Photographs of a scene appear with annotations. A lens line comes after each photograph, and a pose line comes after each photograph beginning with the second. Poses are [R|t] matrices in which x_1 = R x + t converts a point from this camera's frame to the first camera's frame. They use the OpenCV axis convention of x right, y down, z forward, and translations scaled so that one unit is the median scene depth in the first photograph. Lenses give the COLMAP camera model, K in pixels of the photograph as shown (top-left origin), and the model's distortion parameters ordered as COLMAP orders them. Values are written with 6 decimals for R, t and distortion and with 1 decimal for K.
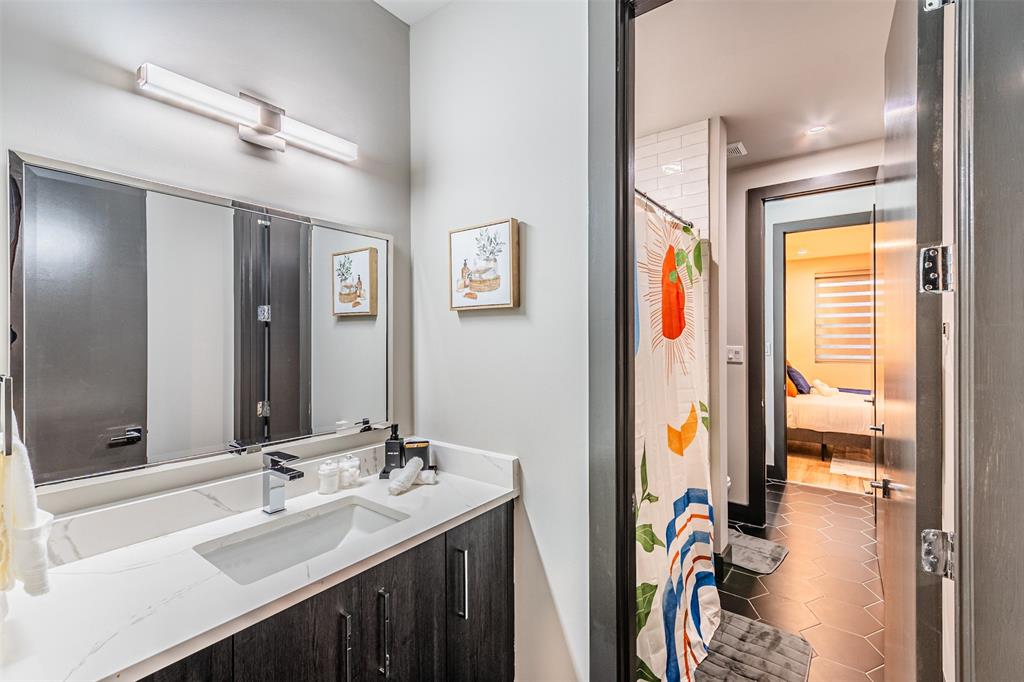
lens RADIAL K [[449.4, 0, 513.3], [0, 449.4, 337.0], [0, 0, 1]] dist [-0.001224, -0.000238]
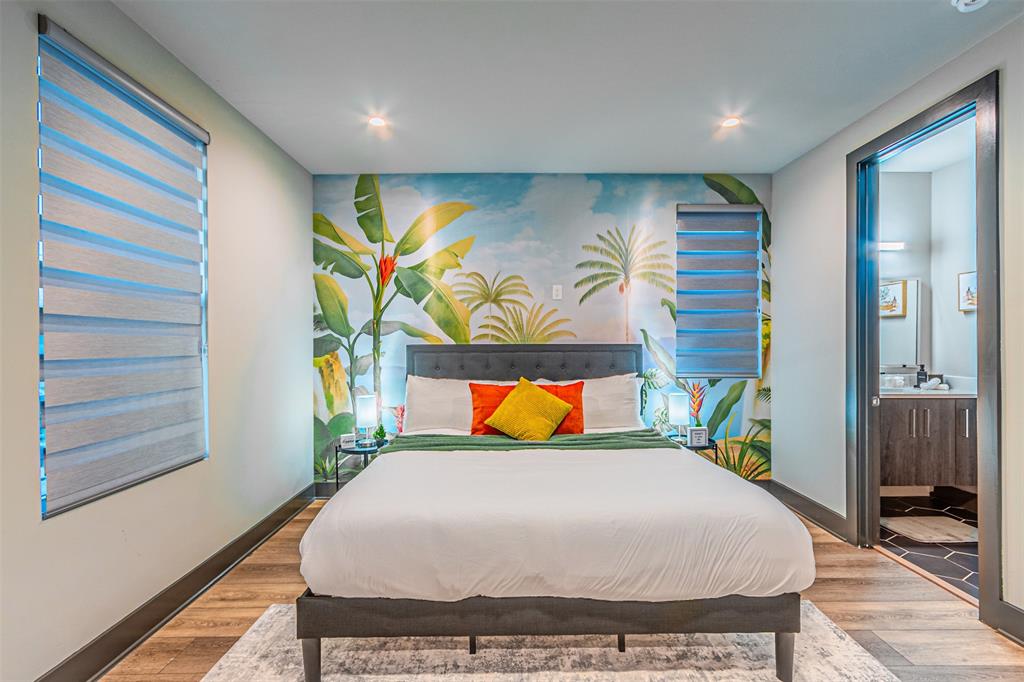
lens RADIAL K [[449.4, 0, 515.4], [0, 449.4, 346.0], [0, 0, 1]] dist [-0.001224, -0.000238]
pose [[0.617031, 0.009417, -0.786882, 0.234340], [-0.007463, 0.999953, 0.006115, 0.105003], [0.786903, 0.002099, 0.617073, -1.925610]]
